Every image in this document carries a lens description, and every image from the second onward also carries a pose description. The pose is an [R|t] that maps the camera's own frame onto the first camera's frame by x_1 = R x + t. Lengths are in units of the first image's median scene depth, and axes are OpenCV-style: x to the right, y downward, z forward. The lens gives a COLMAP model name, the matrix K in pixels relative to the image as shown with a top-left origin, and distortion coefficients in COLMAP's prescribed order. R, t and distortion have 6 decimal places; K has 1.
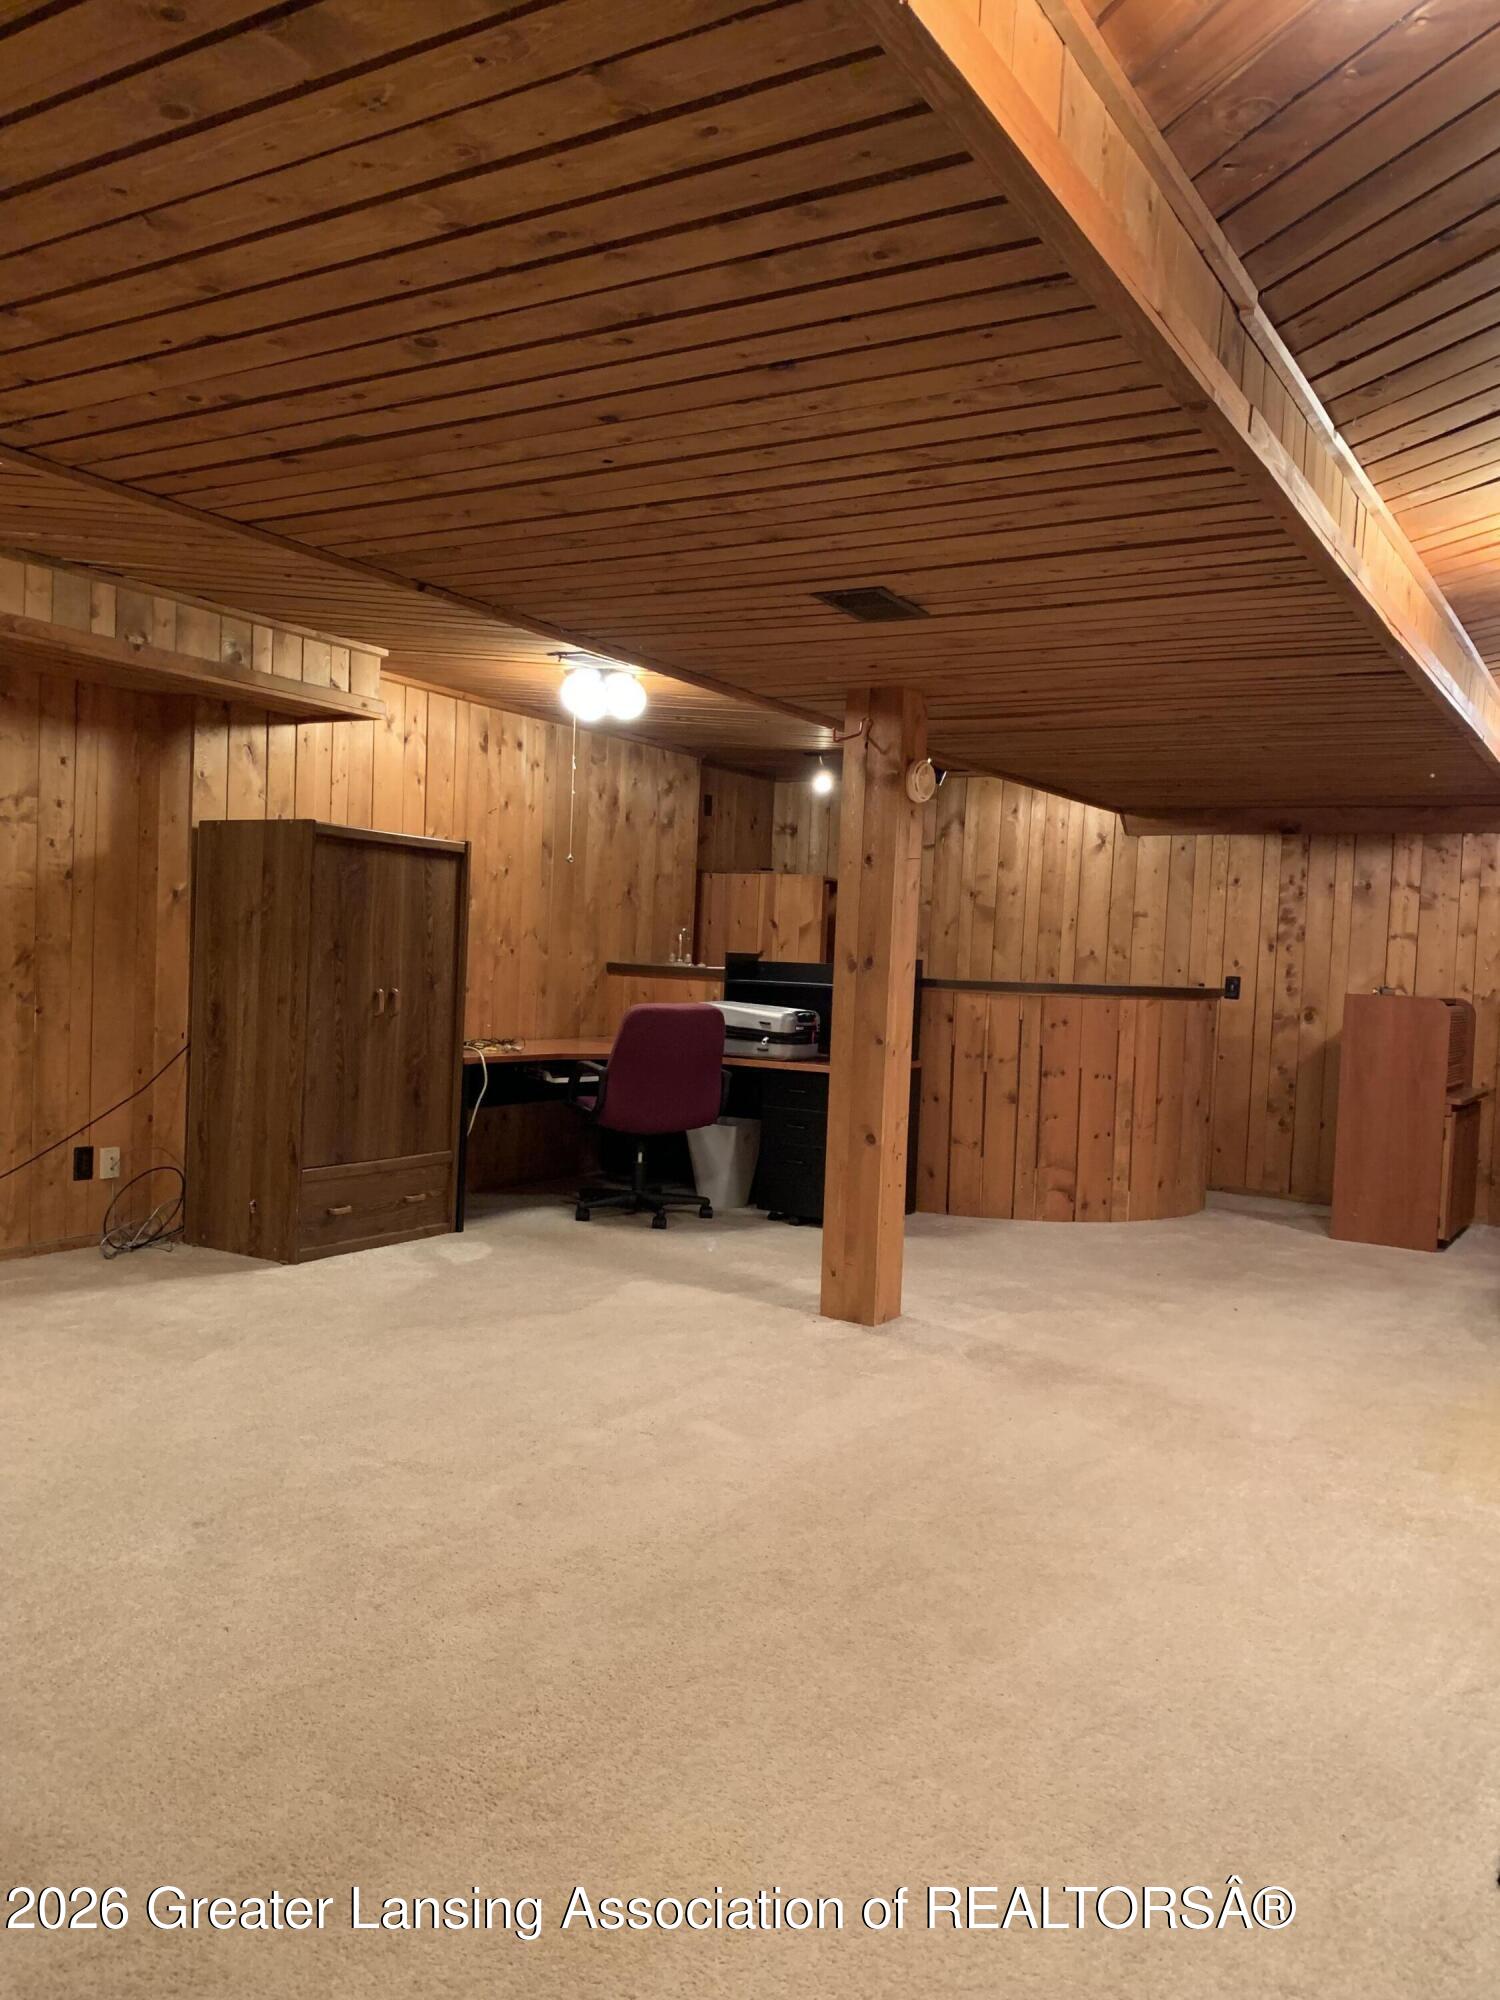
lens RADIAL K [[1521.4, 0, 750.0], [0, 1521.4, 1000.0], [0, 0, 1]] dist [0.104995, 0.001349]
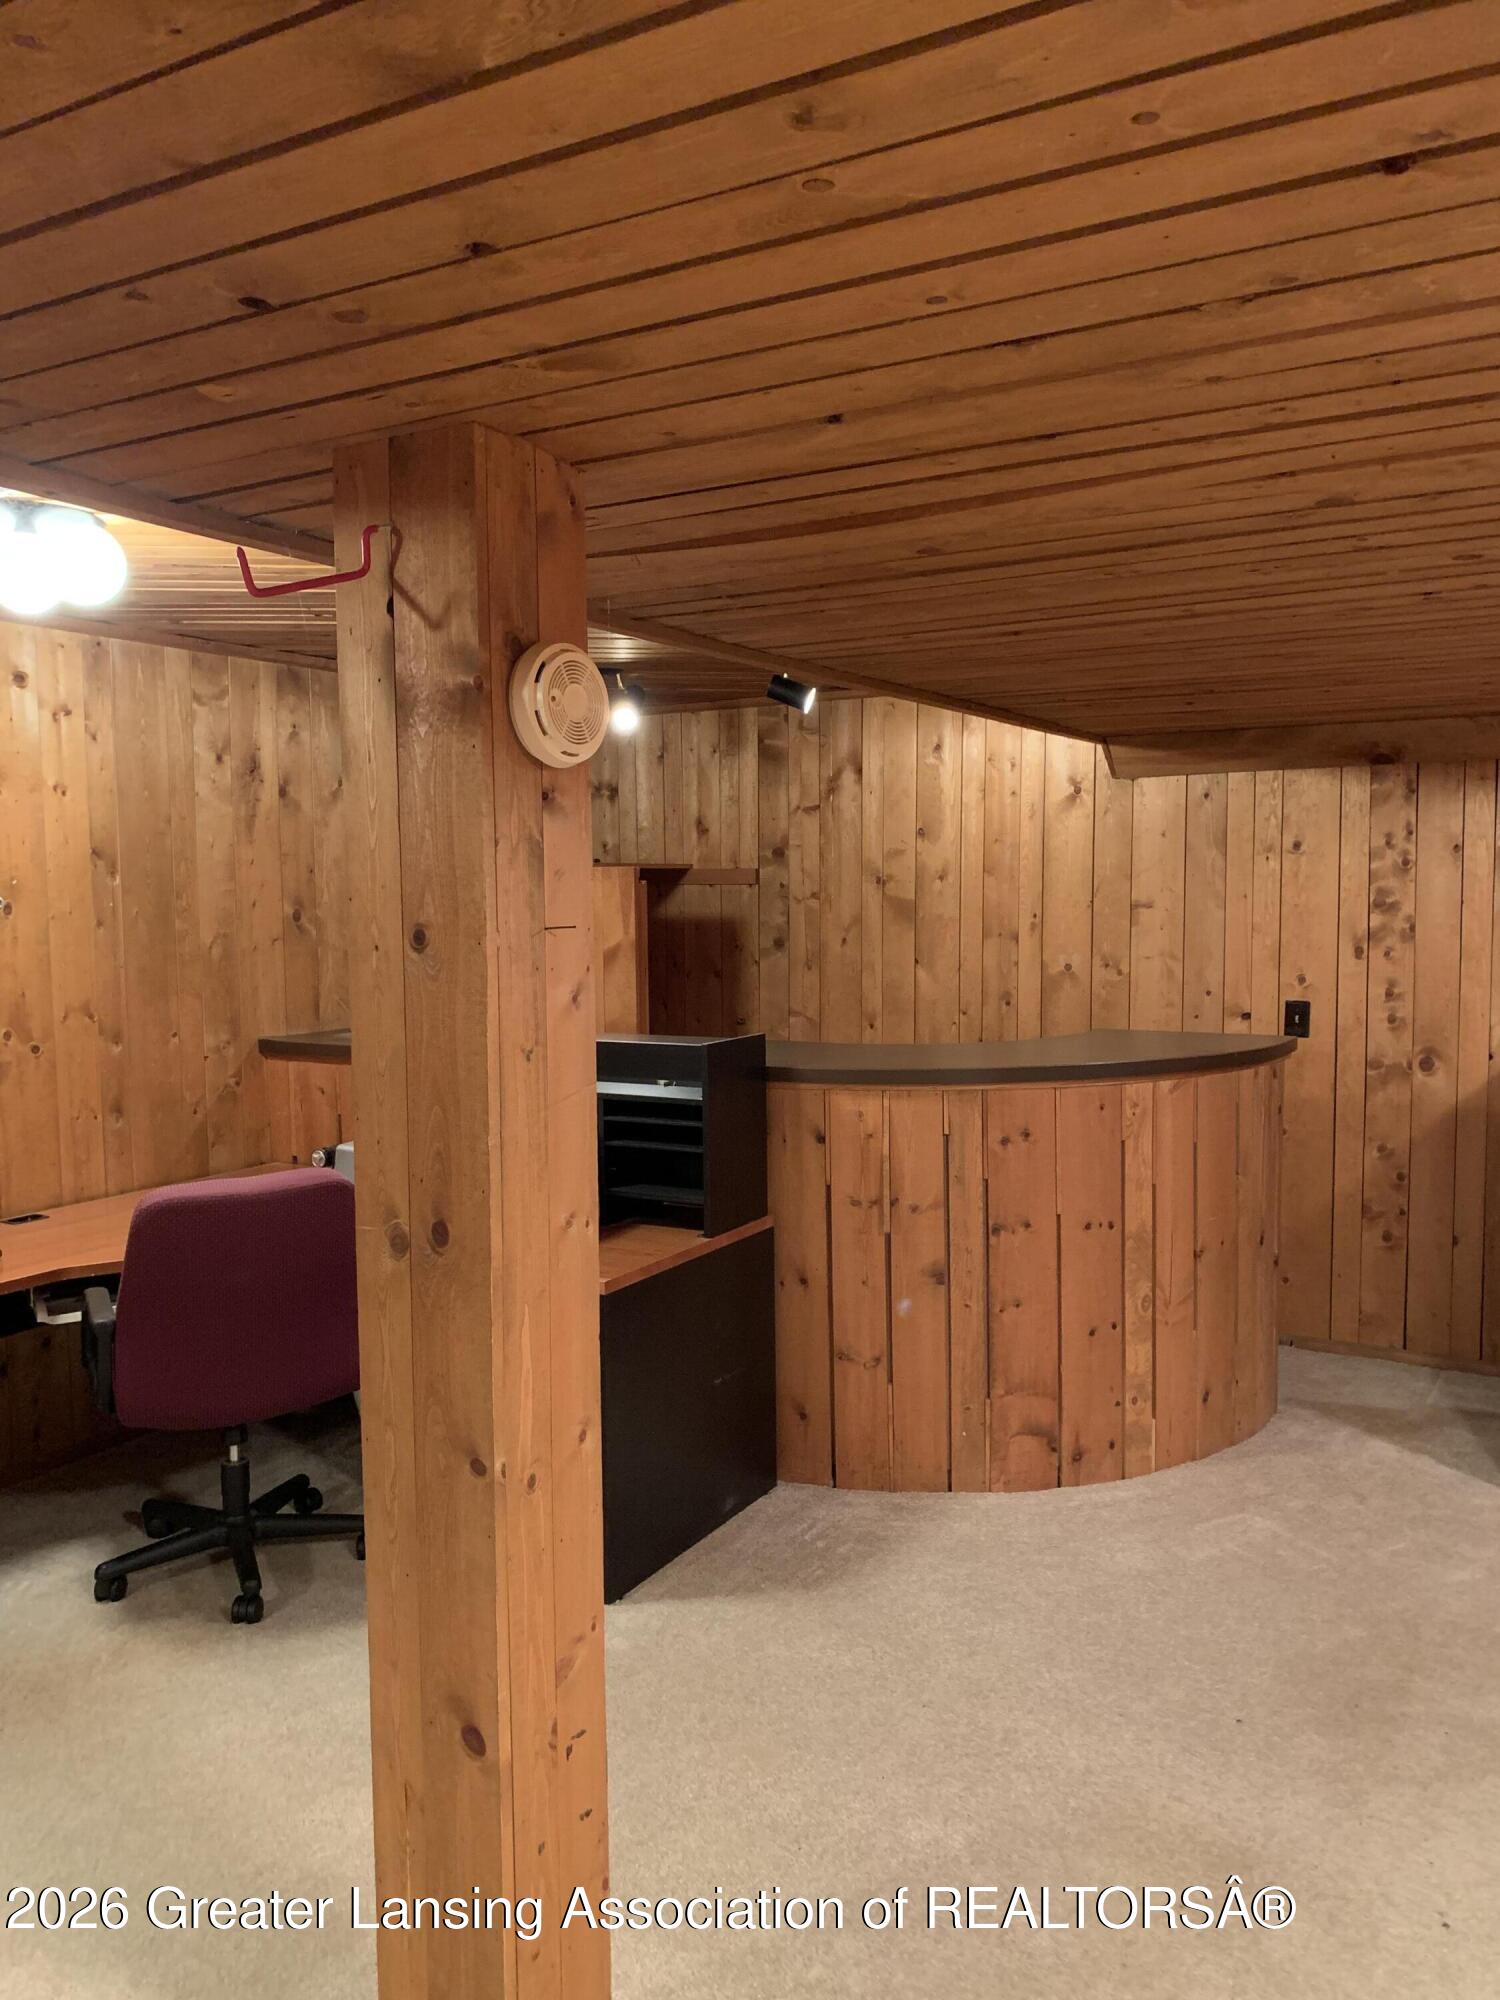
lens RADIAL K [[1521.9, 0, 750.0], [0, 1521.9, 1000.0], [0, 0, 1]] dist [0.067919, -0.003716]
pose [[0.998448, -0.054278, 0.012508, 0.090036], [0.053717, 0.997692, 0.041529, -0.054305], [-0.014733, -0.040793, 0.999059, 0.399258]]
